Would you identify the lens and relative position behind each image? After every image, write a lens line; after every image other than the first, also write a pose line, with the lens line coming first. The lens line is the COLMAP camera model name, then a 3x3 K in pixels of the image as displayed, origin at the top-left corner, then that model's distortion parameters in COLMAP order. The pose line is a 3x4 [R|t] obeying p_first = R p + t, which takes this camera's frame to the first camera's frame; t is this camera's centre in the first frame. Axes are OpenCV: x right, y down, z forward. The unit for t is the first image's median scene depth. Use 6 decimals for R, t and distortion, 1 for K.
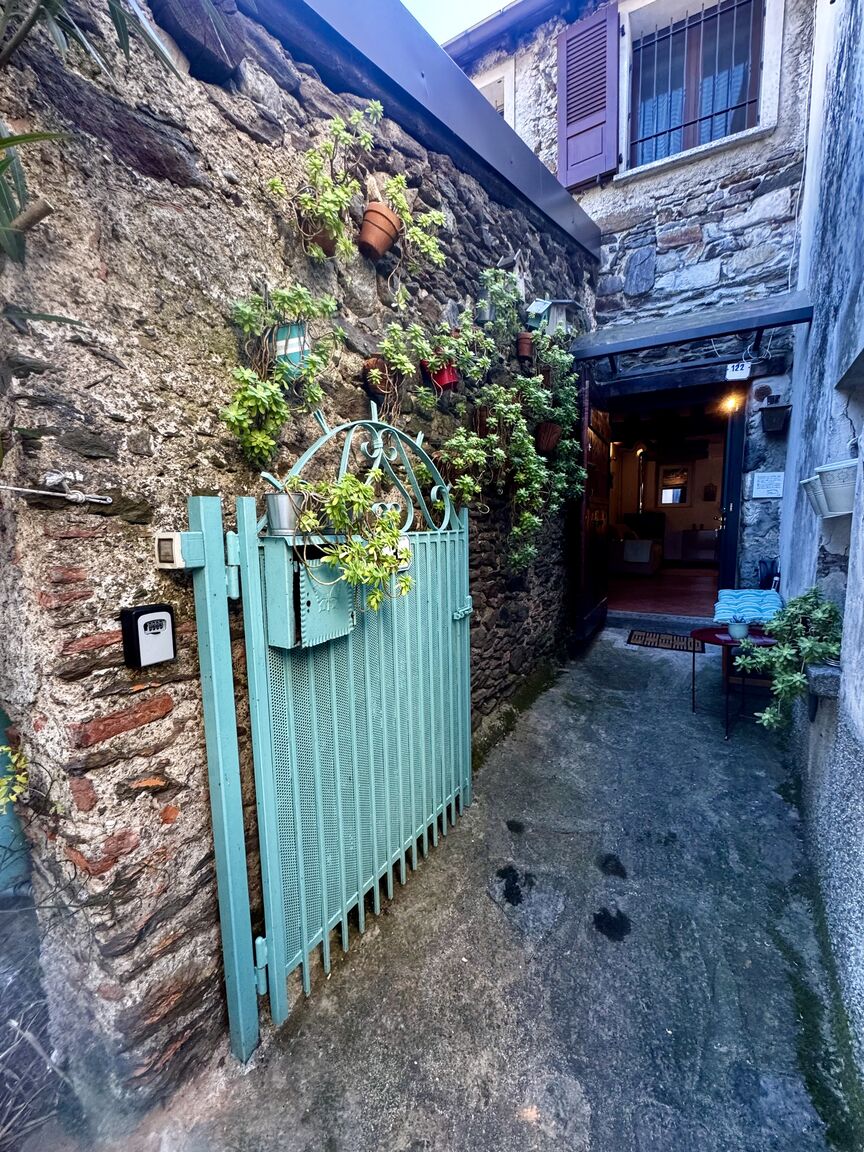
lens RADIAL K [[461.6, 0, 431.2], [0, 461.6, 576.3], [0, 0, 1]] dist [-0.004458, 0.000364]
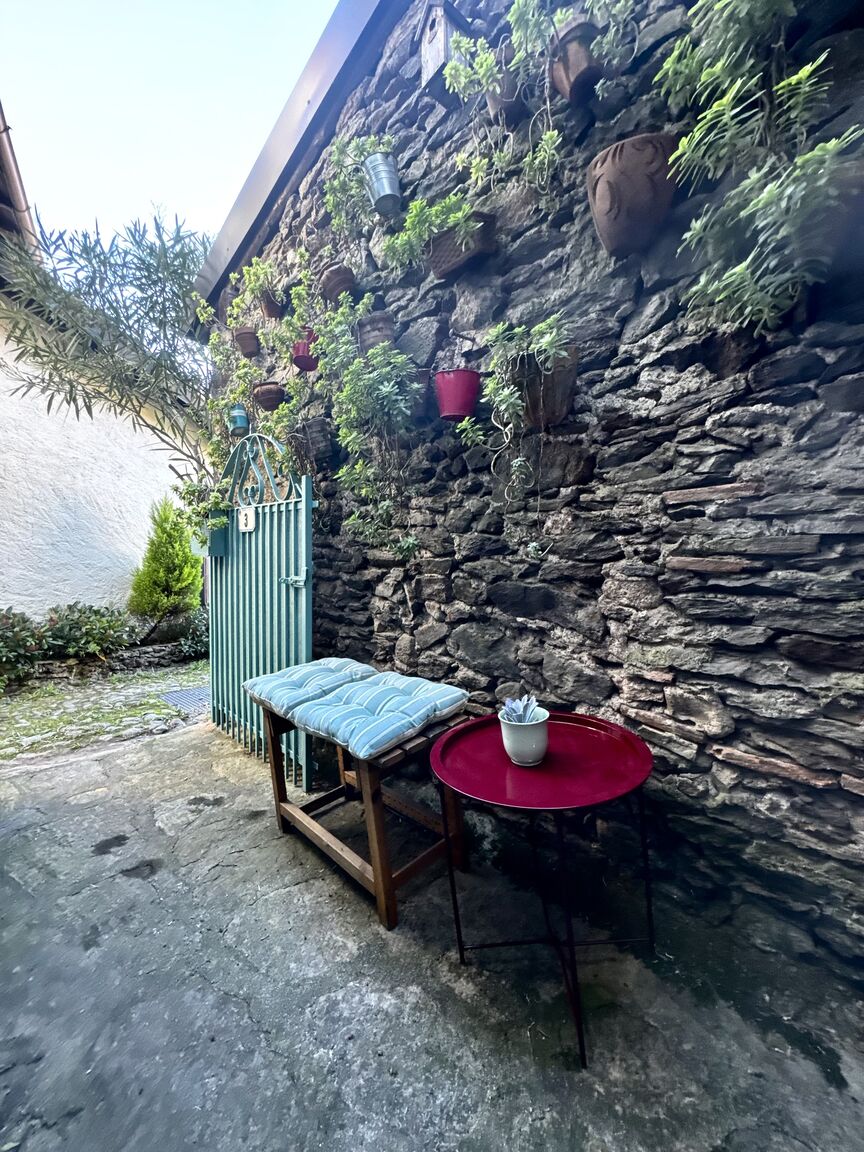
lens RADIAL K [[461.6, 0, 431.2], [0, 461.6, 576.3], [0, 0, 1]] dist [-0.004458, 0.000364]
pose [[-0.226926, 0.076516, -0.970902, 0.490089], [-0.112687, 0.988150, 0.104213, -0.034154], [0.967371, 0.133056, -0.215615, 0.749636]]
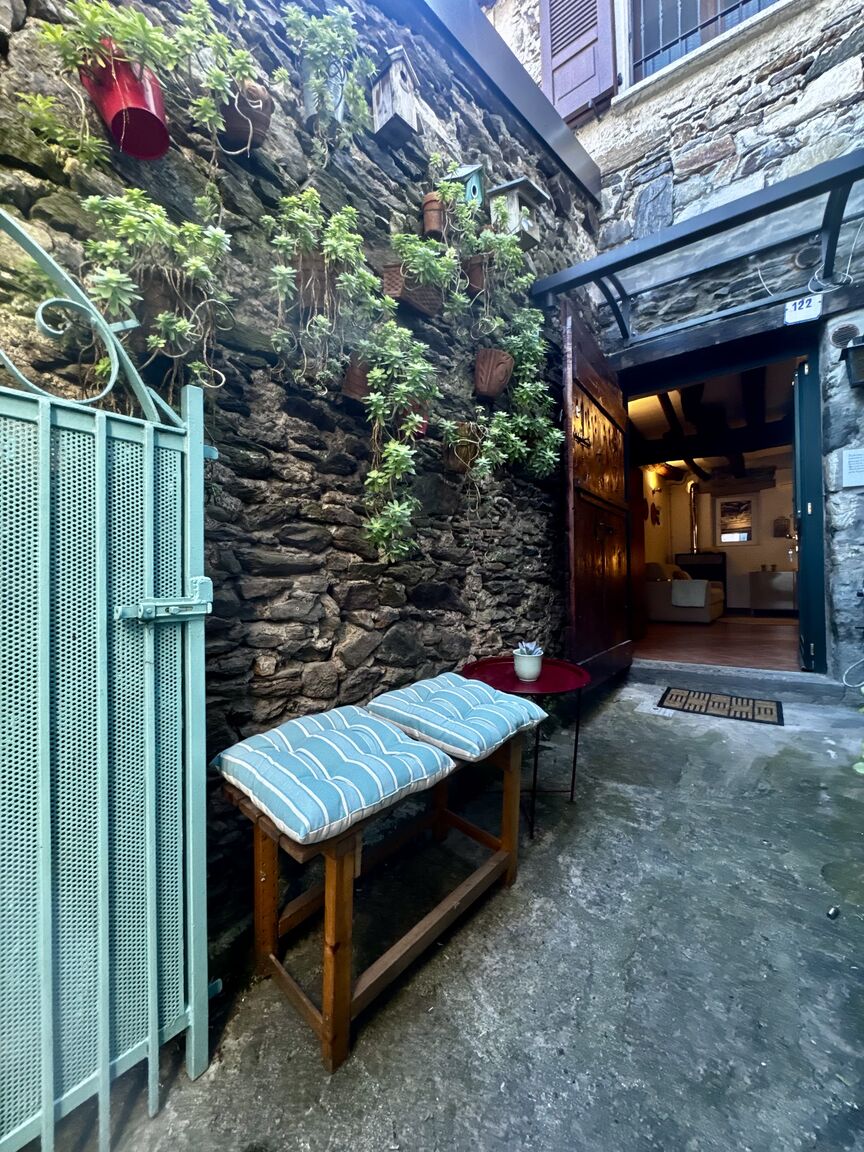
lens RADIAL K [[461.6, 0, 431.2], [0, 461.6, 576.3], [0, 0, 1]] dist [-0.004458, 0.000364]
pose [[0.993008, 0.001332, -0.118035, 0.188254], [-0.016122, 0.992096, -0.124438, 0.049674], [0.116937, 0.125471, 0.985182, 0.295596]]
